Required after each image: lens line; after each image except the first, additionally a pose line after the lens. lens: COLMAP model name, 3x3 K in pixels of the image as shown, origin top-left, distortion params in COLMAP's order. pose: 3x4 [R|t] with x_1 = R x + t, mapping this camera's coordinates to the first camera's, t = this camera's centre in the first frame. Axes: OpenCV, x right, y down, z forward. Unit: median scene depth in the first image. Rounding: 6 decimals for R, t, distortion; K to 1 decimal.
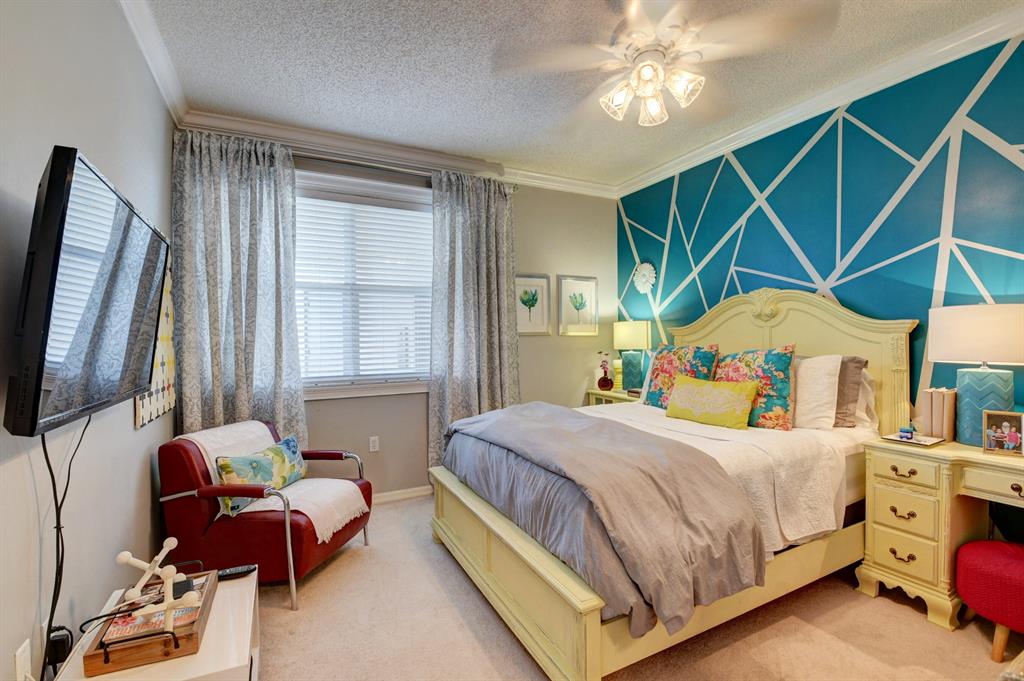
lens RADIAL K [[450.7, 0, 507.7], [0, 450.7, 339.8], [0, 0, 1]] dist [0.005301, -0.017900]
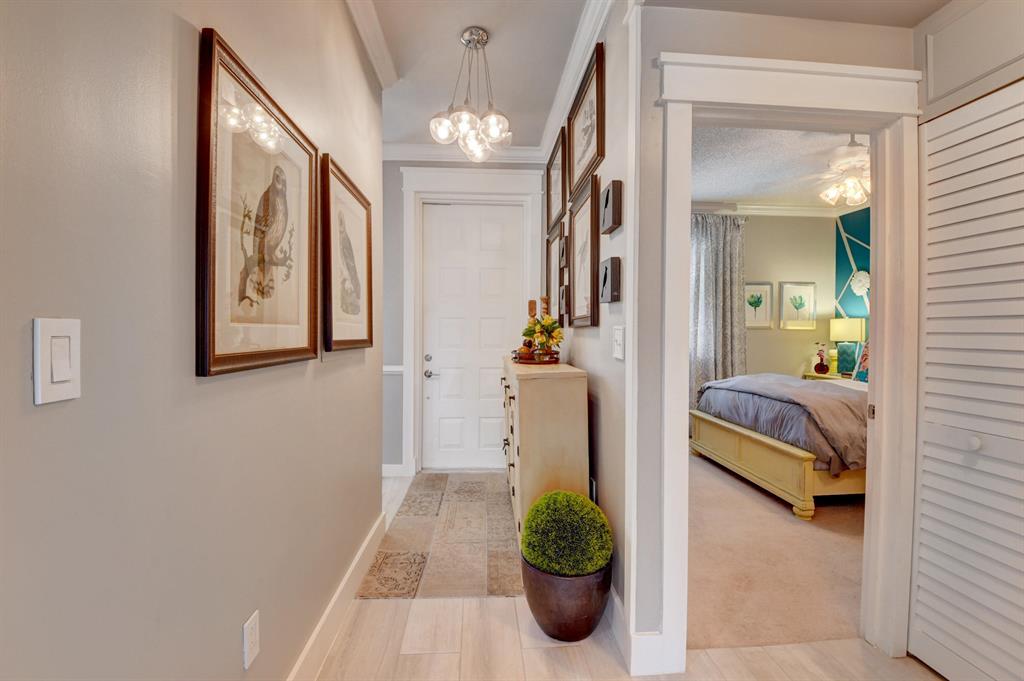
lens RADIAL K [[450.7, 0, 512.1], [0, 450.7, 336.4], [0, 0, 1]] dist [0.005301, -0.017900]
pose [[0.923068, 0.020350, -0.384097, -0.107687], [-0.016913, 0.999781, 0.012324, 0.009318], [0.384264, -0.004880, 0.923210, -0.533378]]
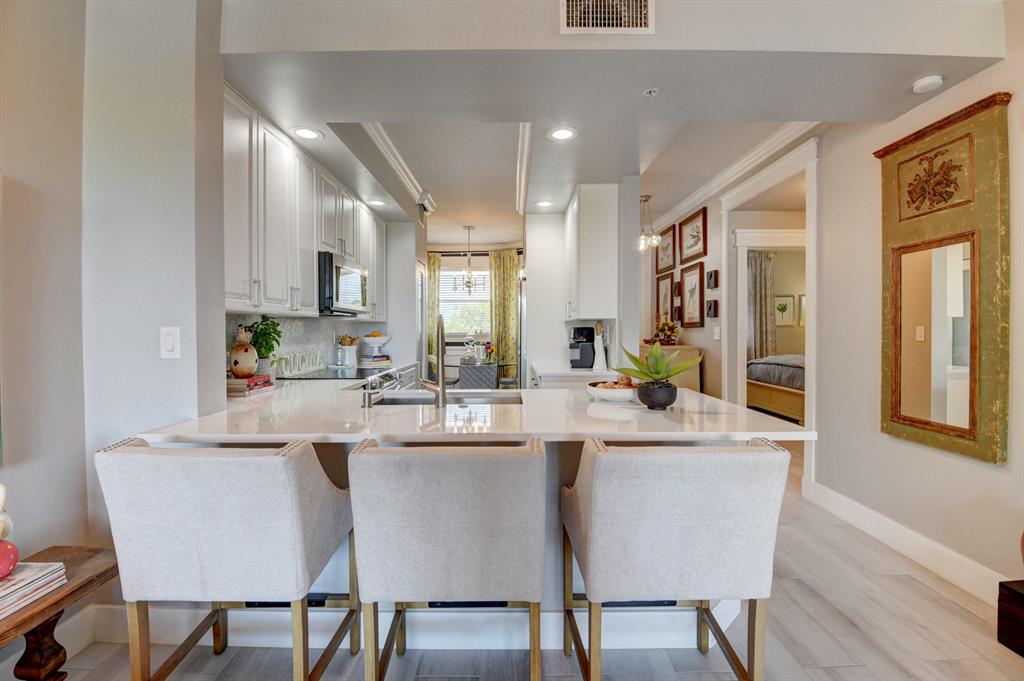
lens RADIAL K [[450.7, 0, 509.6], [0, 450.7, 333.4], [0, 0, 1]] dist [0.005301, -0.017900]
pose [[0.893704, 0.013869, -0.448442, -0.142134], [-0.009710, 0.999886, 0.011572, 0.010063], [0.448551, -0.005987, 0.893737, -1.386398]]
